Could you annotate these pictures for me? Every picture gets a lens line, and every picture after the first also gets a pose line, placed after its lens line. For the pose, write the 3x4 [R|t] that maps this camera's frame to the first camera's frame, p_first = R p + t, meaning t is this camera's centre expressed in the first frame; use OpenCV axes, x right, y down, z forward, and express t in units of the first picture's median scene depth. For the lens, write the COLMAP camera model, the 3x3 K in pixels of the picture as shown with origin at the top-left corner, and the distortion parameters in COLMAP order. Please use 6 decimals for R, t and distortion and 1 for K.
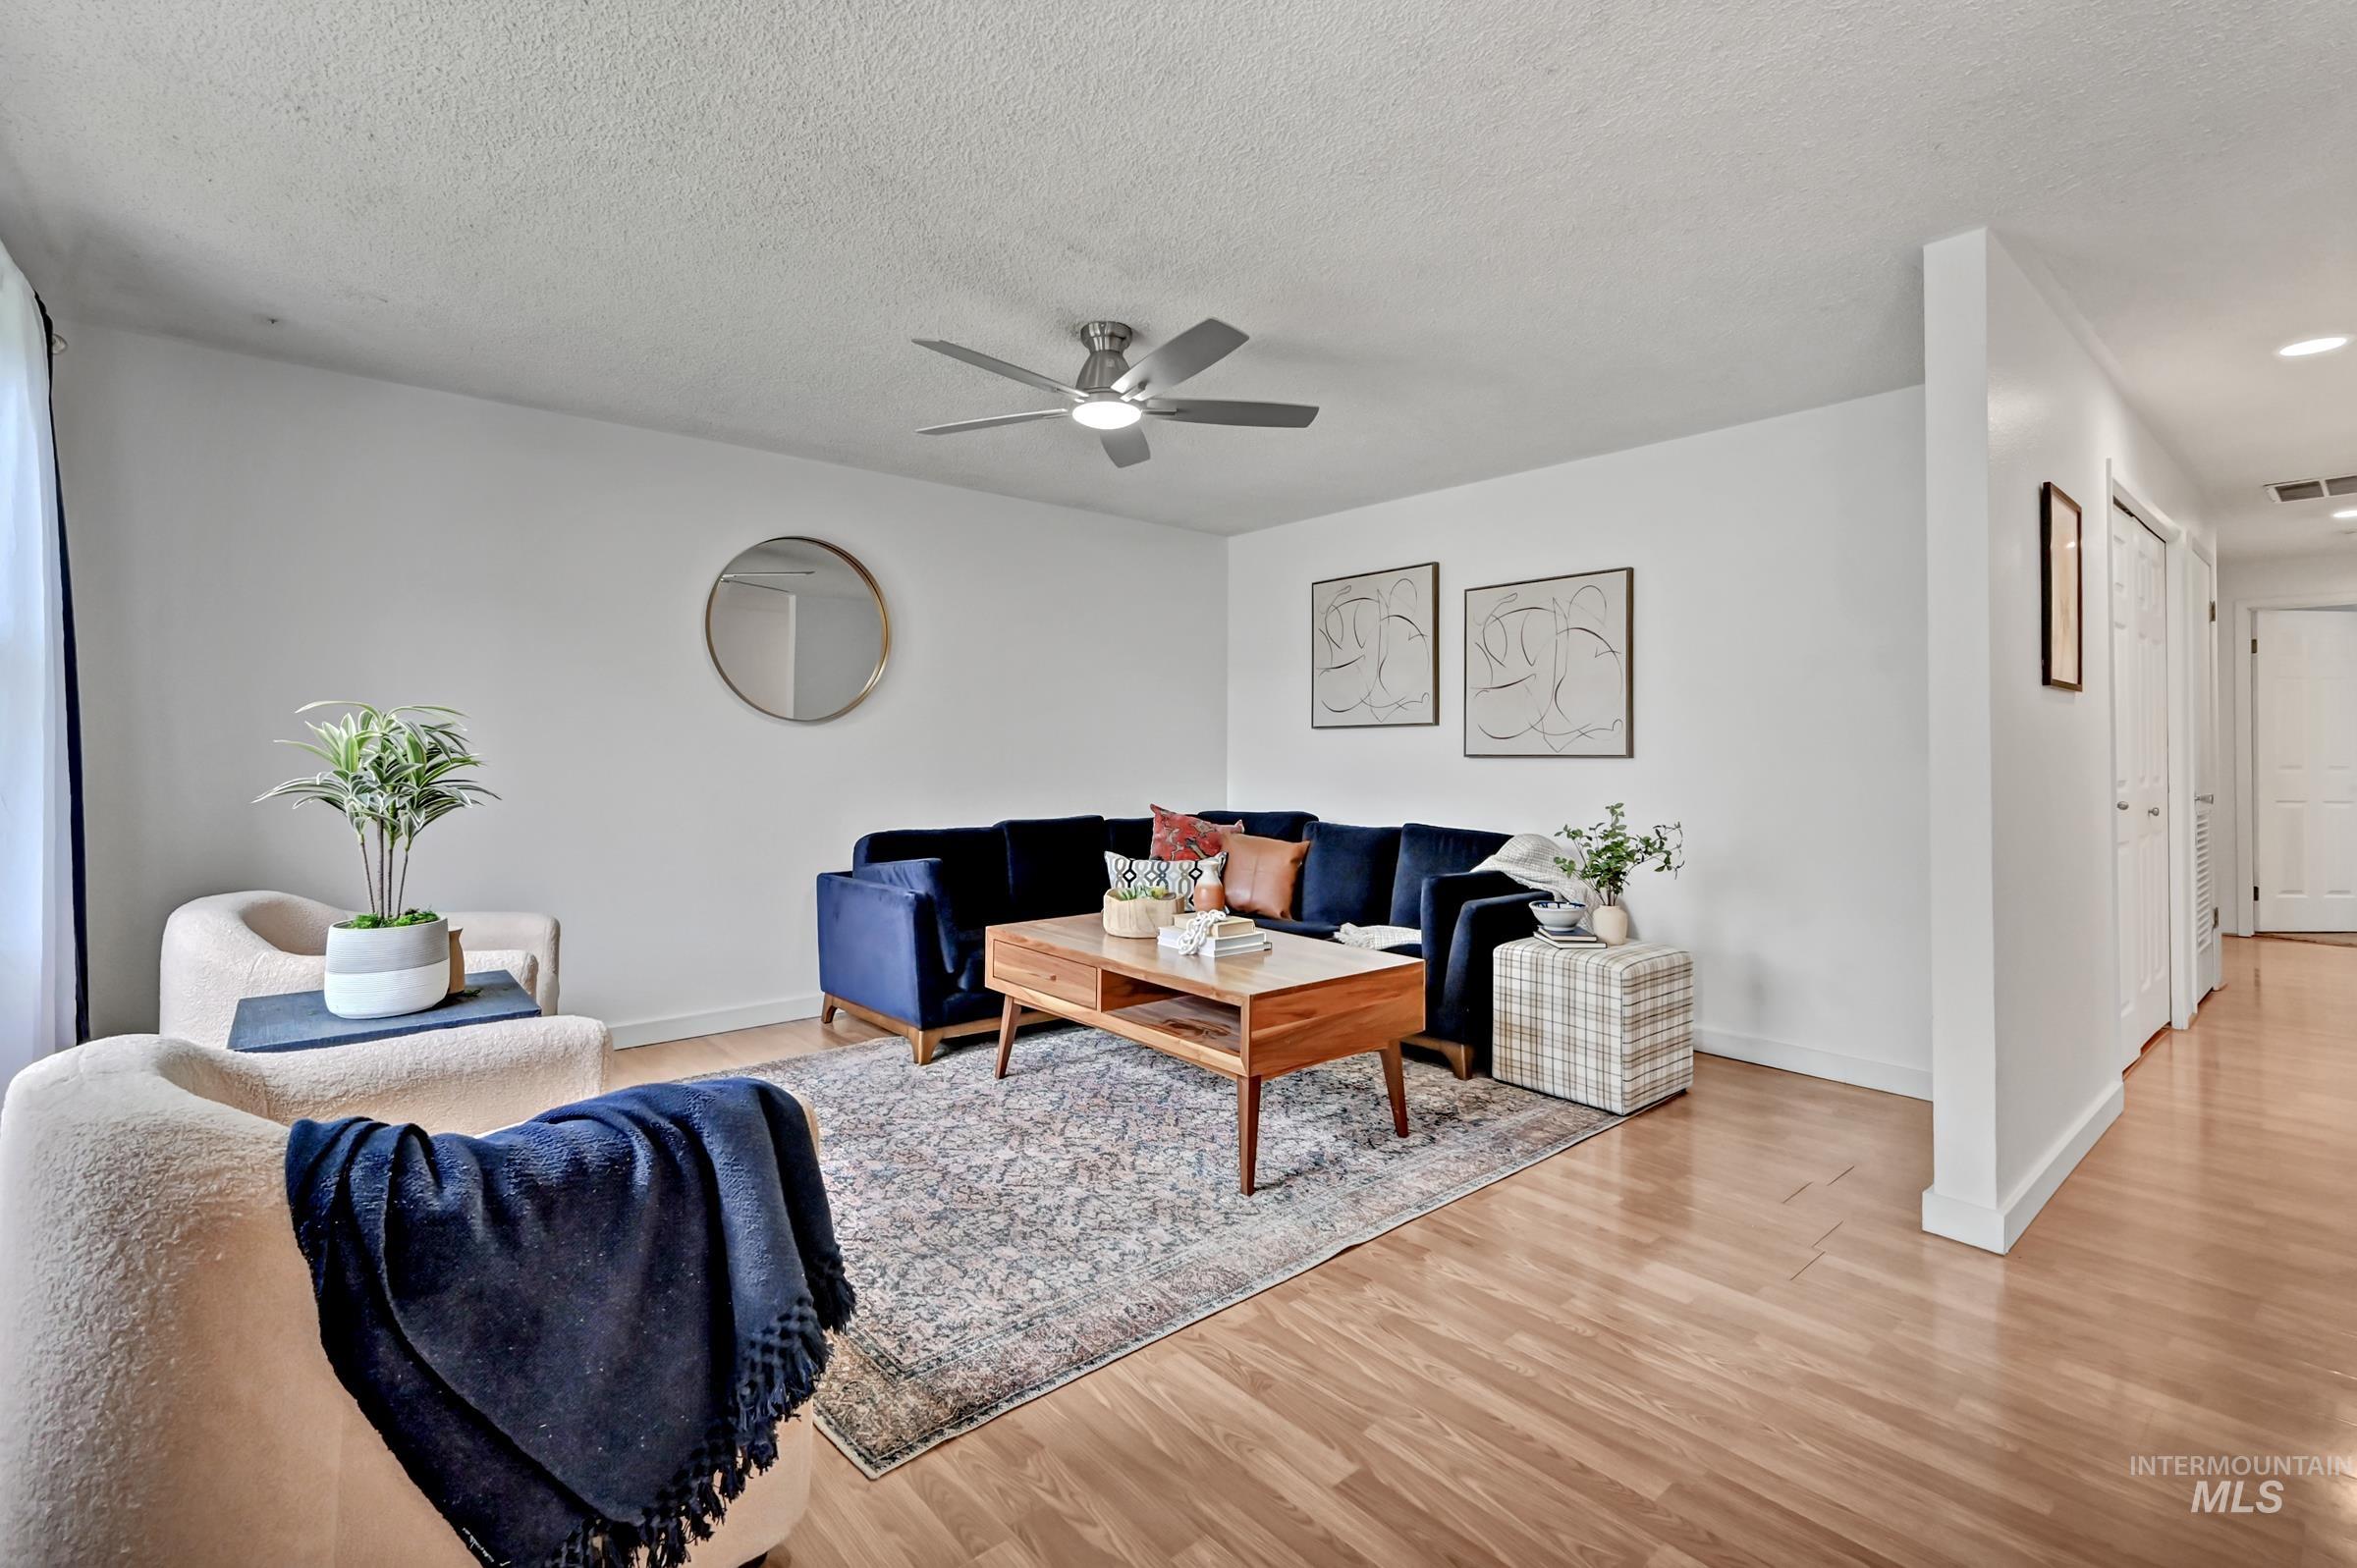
lens RADIAL K [[1012.4, 0, 1169.6], [0, 1012.4, 726.5], [0, 0, 1]] dist [0.007670, 0.000315]
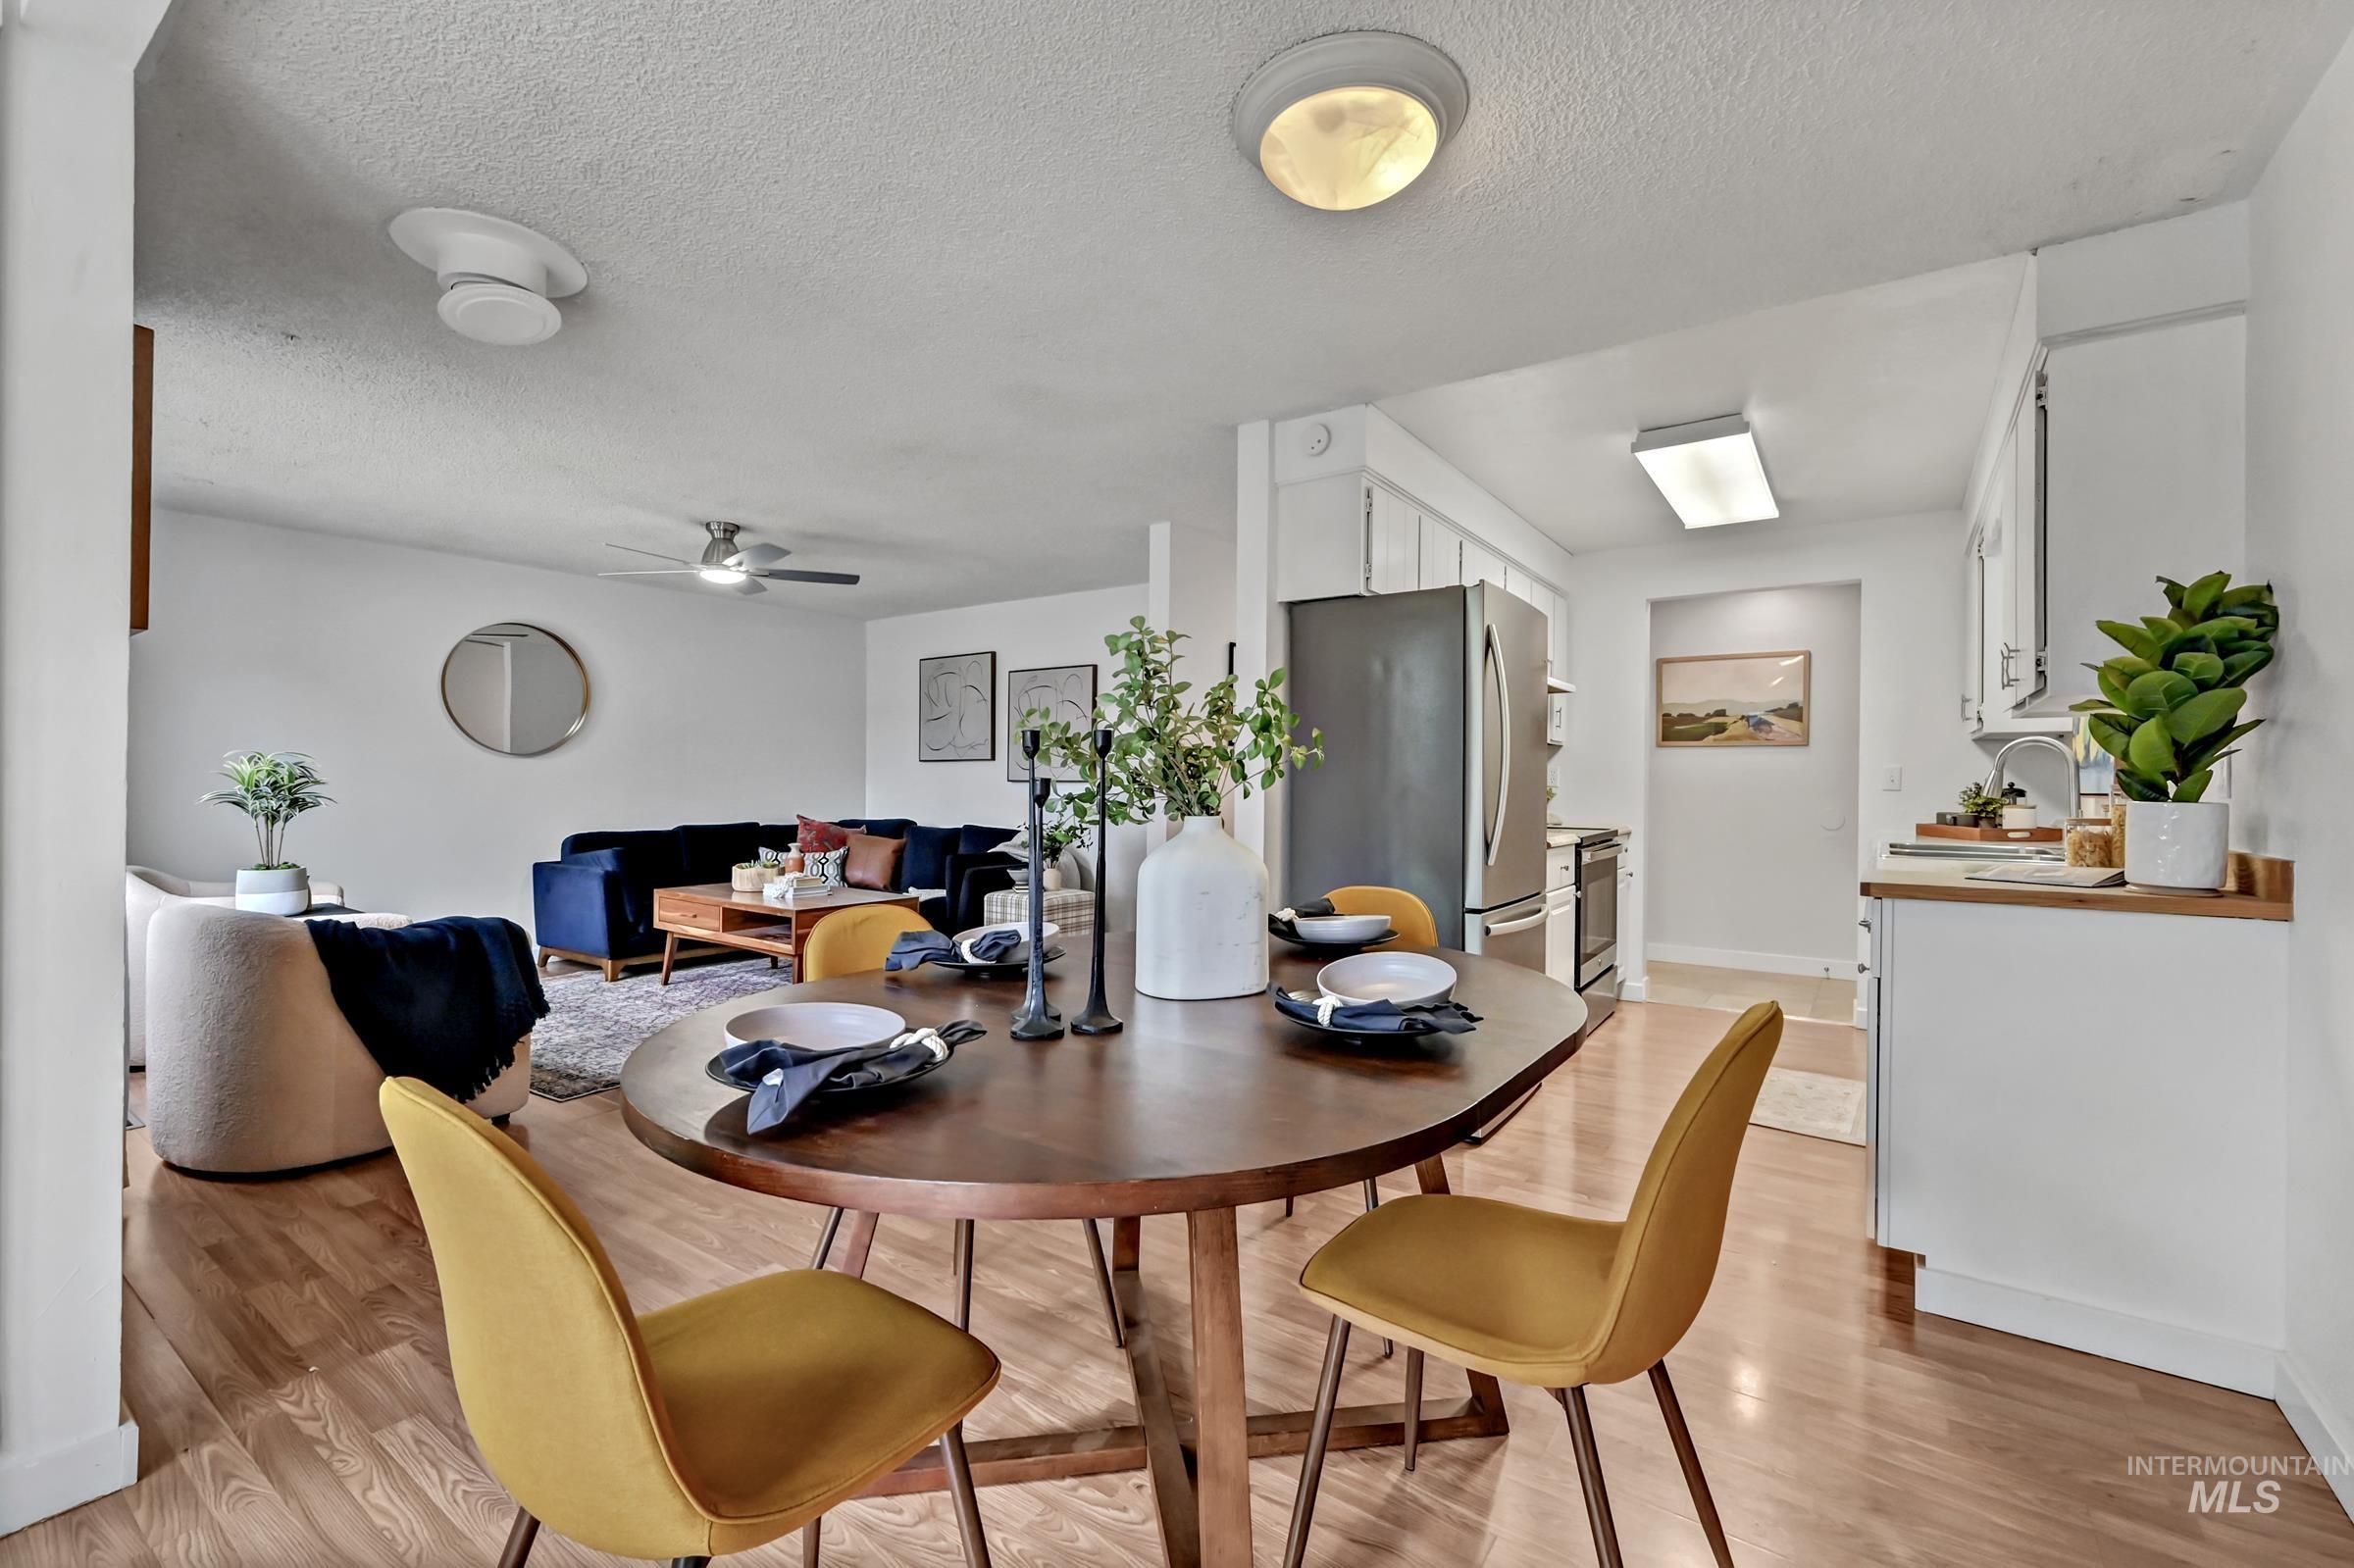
lens RADIAL K [[1011.1, 0, 1174.1], [0, 1011.1, 785.5], [0, 0, 1]] dist [0.007670, 0.000315]
pose [[0.974306, 0.001394, 0.225225, 0.270462], [-0.009063, 0.999414, 0.033021, -0.023241], [-0.225047, -0.034214, 0.973747, -0.758537]]
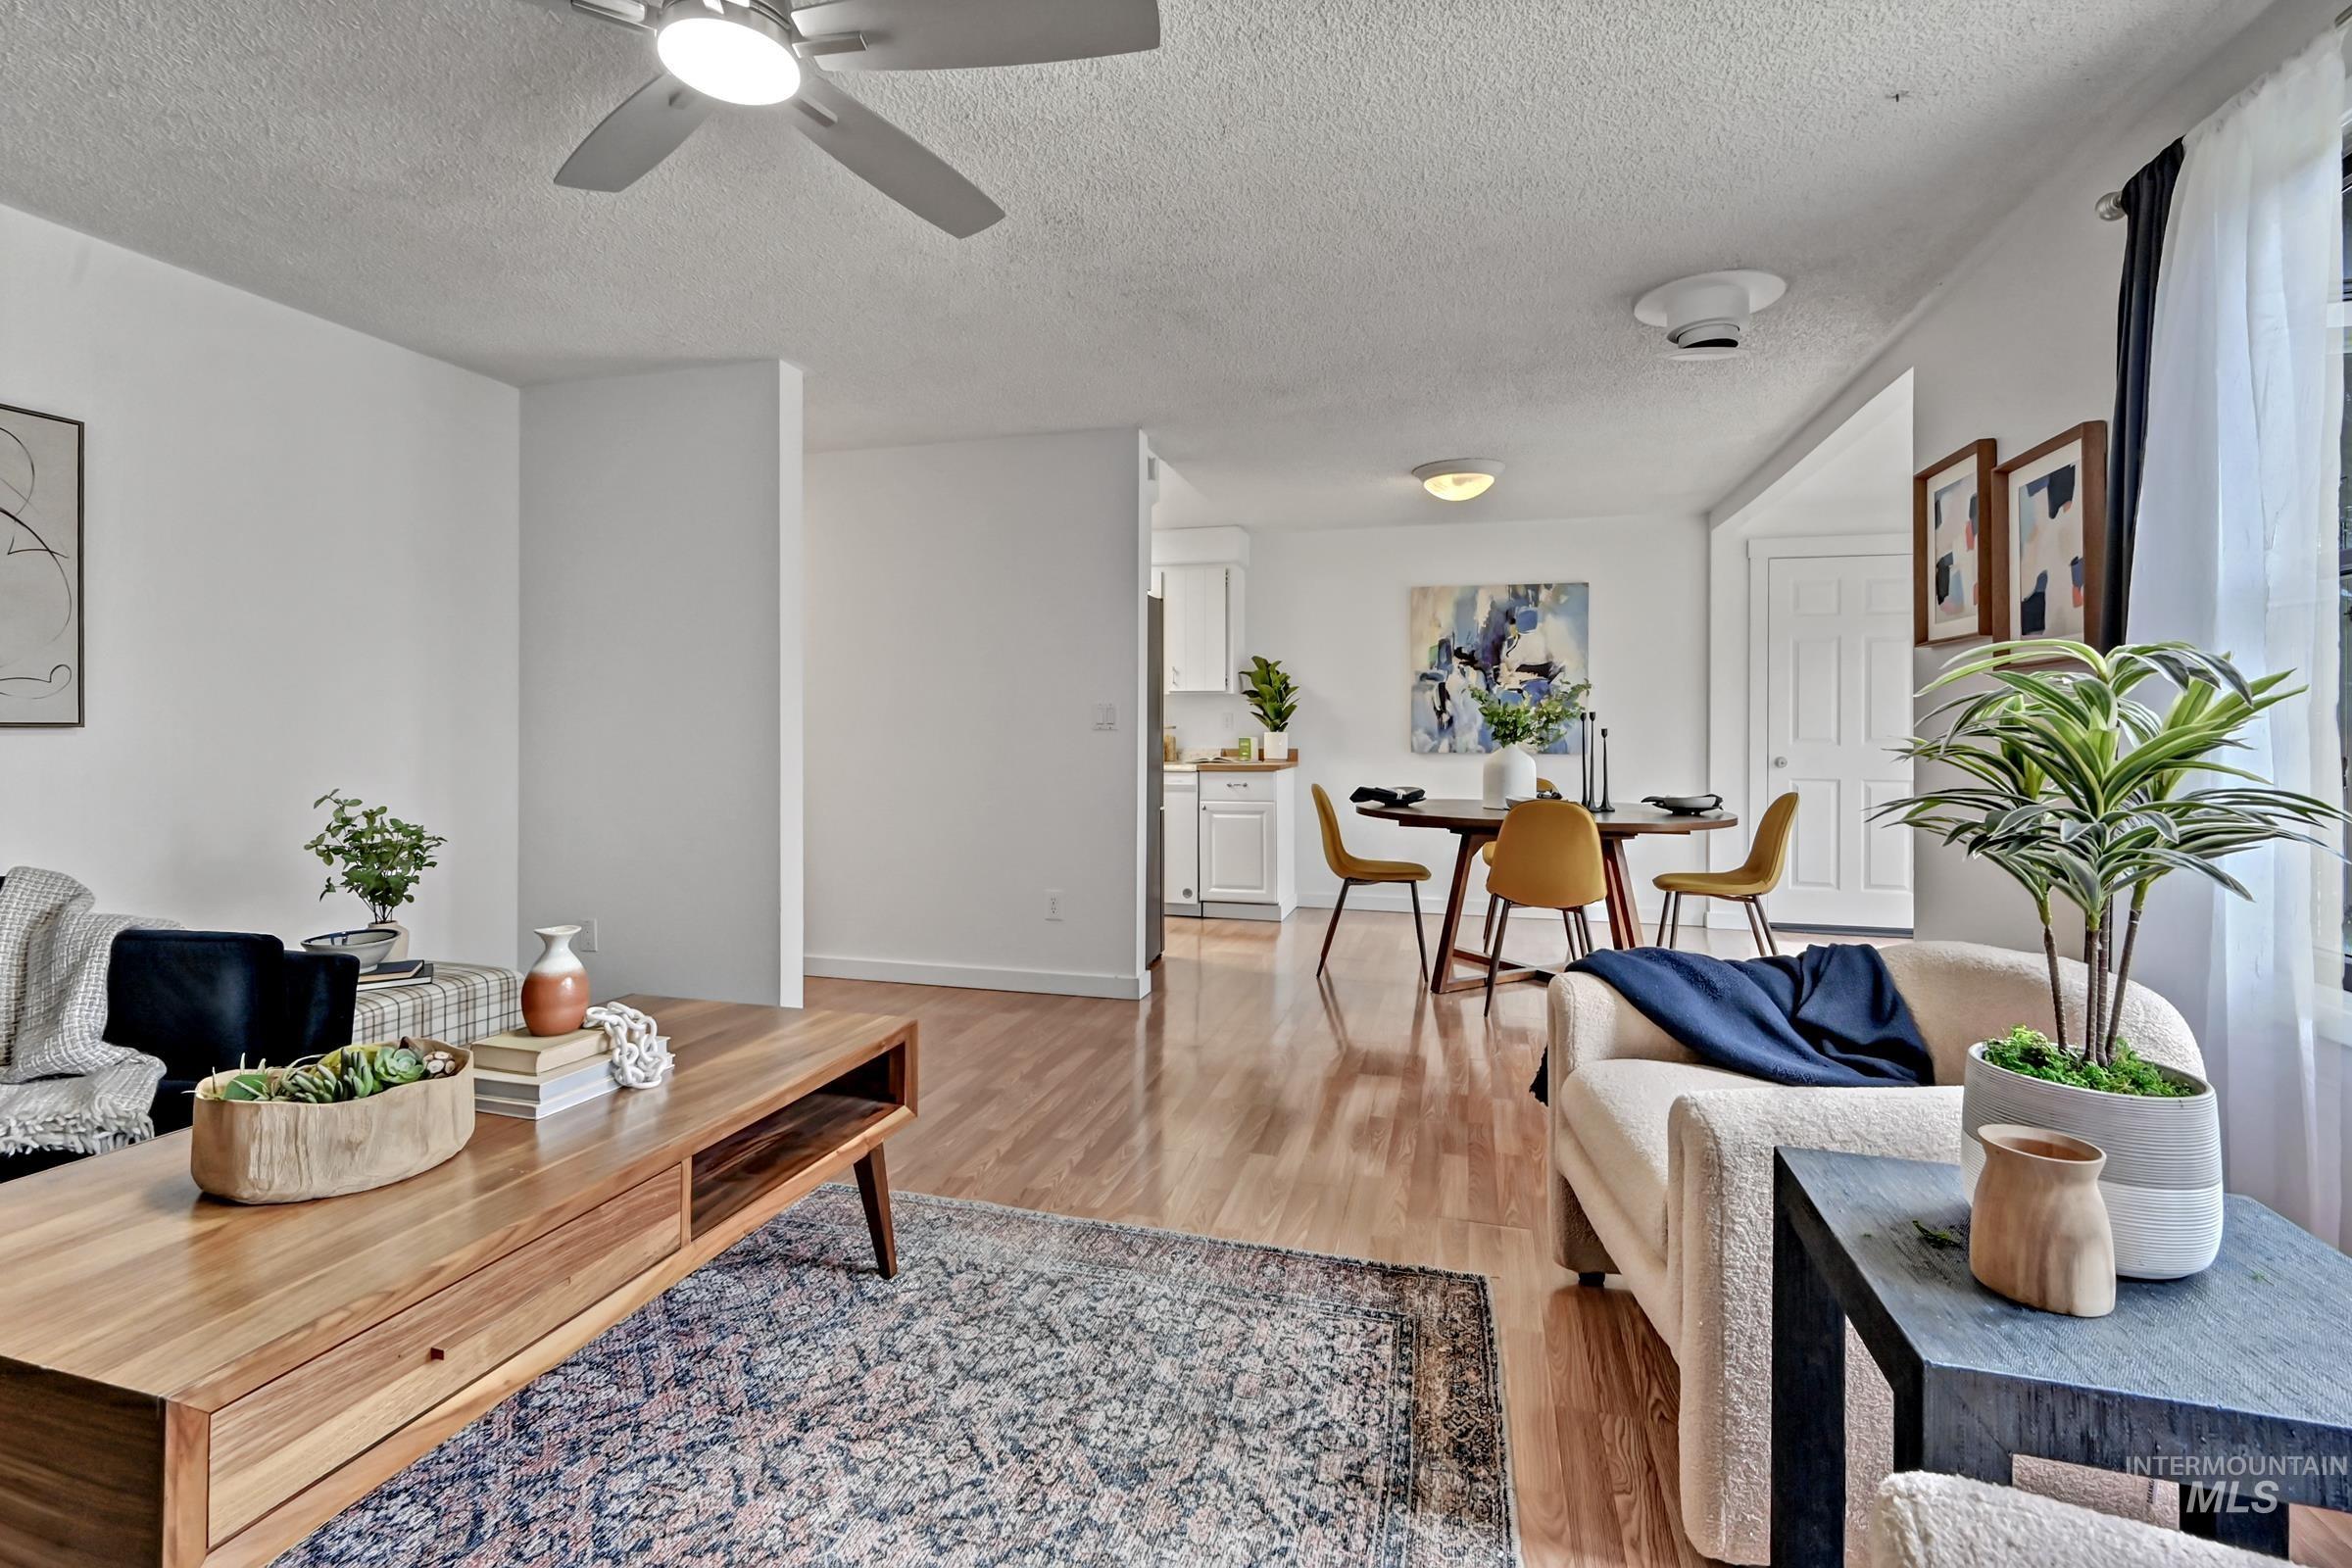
lens RADIAL K [[1010.4, 0, 1177.9], [0, 1010.4, 739.6], [0, 0, 1]] dist [0.007670, 0.000315]
pose [[-0.528427, -0.014064, 0.848862, -0.591683], [-0.027806, 0.999613, -0.000748, 0.027574], [-0.848523, -0.023998, -0.528614, 1.025479]]
